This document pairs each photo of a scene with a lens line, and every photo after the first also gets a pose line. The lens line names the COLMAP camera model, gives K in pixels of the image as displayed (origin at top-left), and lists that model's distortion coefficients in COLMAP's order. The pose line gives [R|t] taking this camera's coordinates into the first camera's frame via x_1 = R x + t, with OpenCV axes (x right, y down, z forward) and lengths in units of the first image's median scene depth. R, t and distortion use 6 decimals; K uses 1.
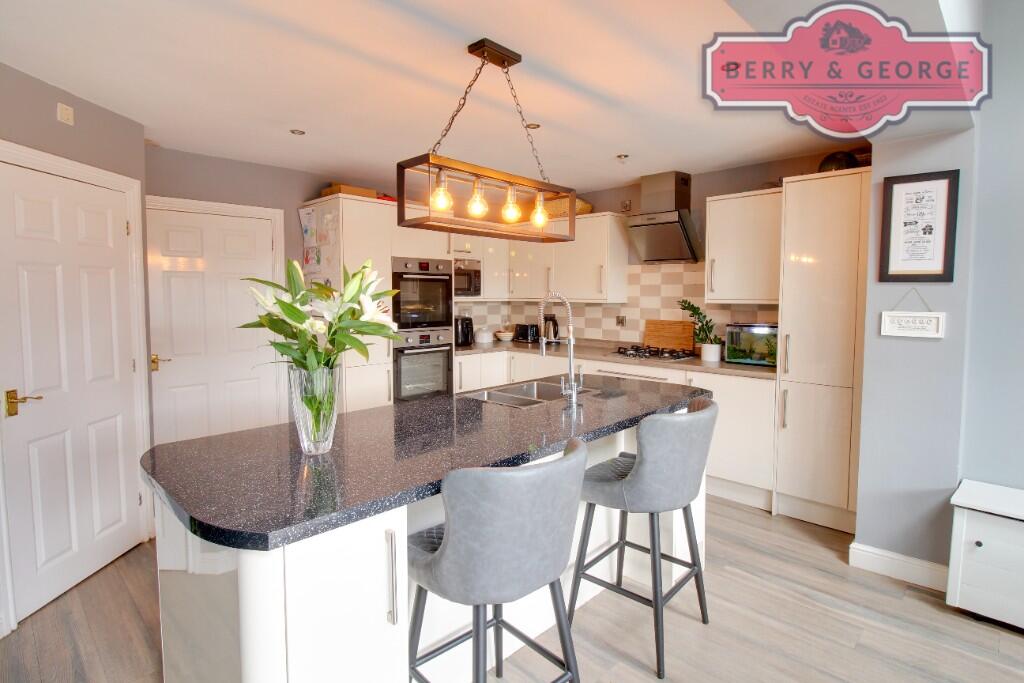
lens RADIAL K [[523.8, 0, 518.7], [0, 523.8, 336.2], [0, 0, 1]] dist [-0.005376, -0.001005]
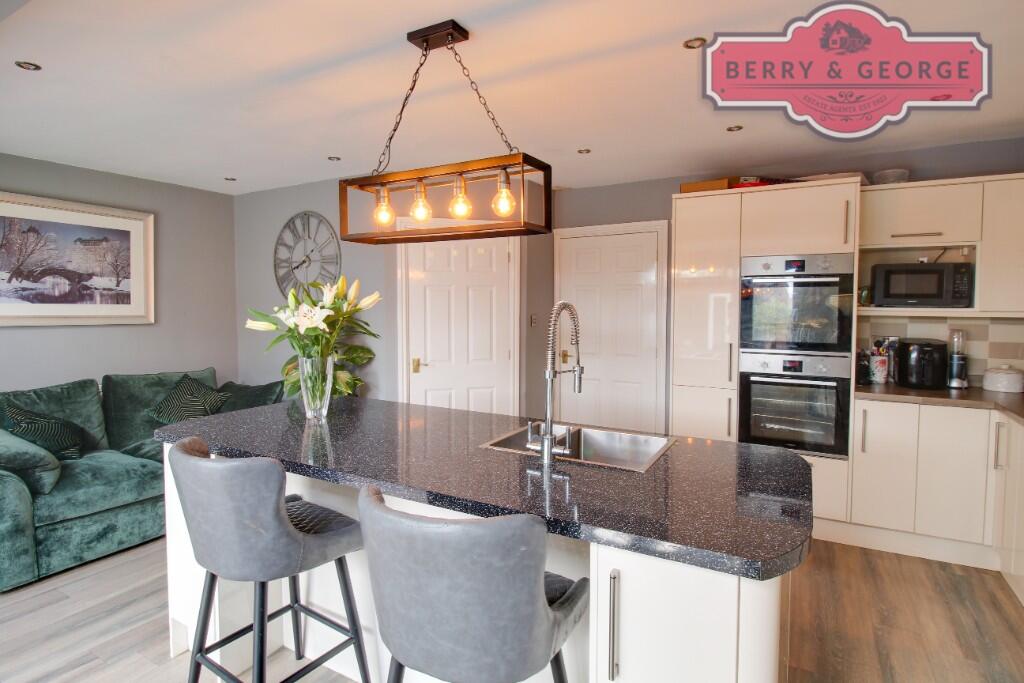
lens RADIAL K [[523.8, 0, 518.3], [0, 523.8, 336.6], [0, 0, 1]] dist [-0.005376, -0.001005]
pose [[0.251840, 0.061105, -0.965838, 0.390230], [-0.076863, 0.996115, 0.042979, -0.034173], [0.964712, 0.063413, 0.255558, 0.413965]]
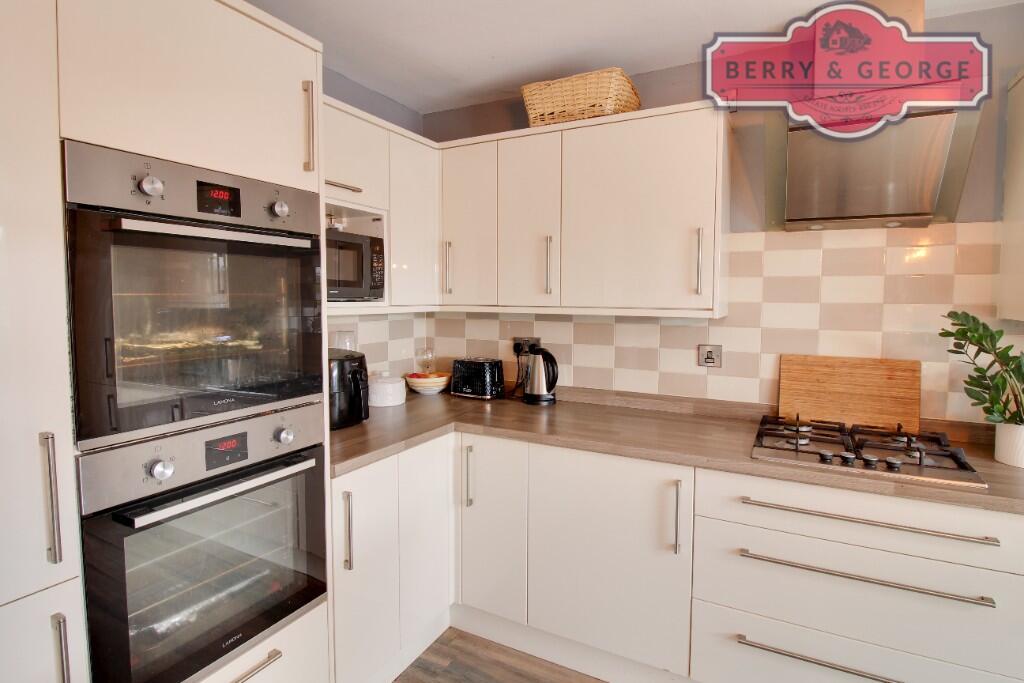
lens RADIAL K [[523.8, 0, 515.5], [0, 523.8, 330.6], [0, 0, 1]] dist [-0.005376, -0.001005]
pose [[0.959758, -0.015642, 0.280393, -0.098180], [0.019386, 0.999756, -0.010583, -0.050873], [-0.280159, 0.015593, 0.959827, 0.625183]]
